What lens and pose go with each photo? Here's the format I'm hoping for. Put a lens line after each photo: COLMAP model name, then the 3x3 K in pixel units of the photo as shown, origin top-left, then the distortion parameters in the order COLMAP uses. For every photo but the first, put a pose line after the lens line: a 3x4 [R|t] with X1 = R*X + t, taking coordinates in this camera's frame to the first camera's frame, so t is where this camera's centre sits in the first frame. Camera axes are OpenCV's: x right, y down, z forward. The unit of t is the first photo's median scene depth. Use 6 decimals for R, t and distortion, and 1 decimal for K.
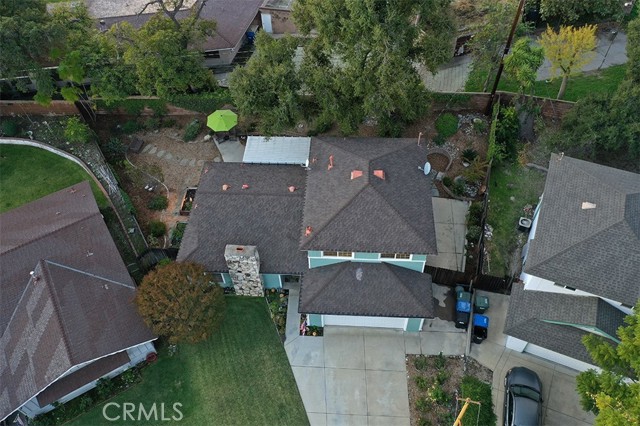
lens RADIAL K [[507.3, 0, 320.0], [0, 507.3, 213.0], [0, 0, 1]] dist [0.000686, -0.003064]
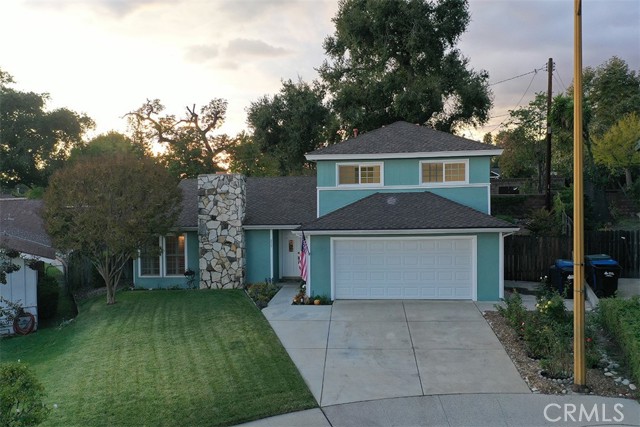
lens RADIAL K [[526.7, 0, 350.5], [0, 526.7, 171.4], [0, 0, 1]] dist [-0.000913, -0.001243]
pose [[0.999351, 0.021395, -0.028964, 0.042006], [-0.035884, 0.658702, -0.751548, 0.603851], [0.002999, 0.752100, 0.659042, 0.506773]]
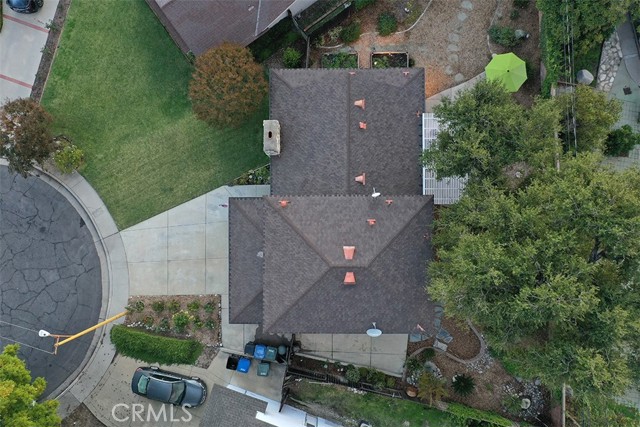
lens RADIAL K [[507.3, 0, 320.0], [0, 507.3, 213.5], [0, 0, 1]] dist [0.000686, -0.003064]
pose [[0.062882, 0.997957, 0.011293, -0.009568], [-0.749300, 0.039733, 0.661038, -0.628386], [0.659239, -0.050029, 0.750268, 0.303979]]
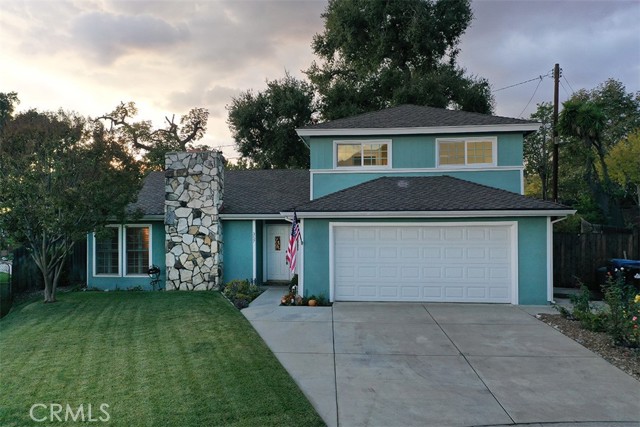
lens RADIAL K [[507.3, 0, 320.0], [0, 507.3, 213.5], [0, 0, 1]] dist [0.000686, -0.003064]
pose [[0.998336, 0.029623, -0.049469, 0.015761], [-0.056647, 0.663974, -0.745606, 0.532091], [0.010759, 0.747168, 0.664548, 0.660973]]
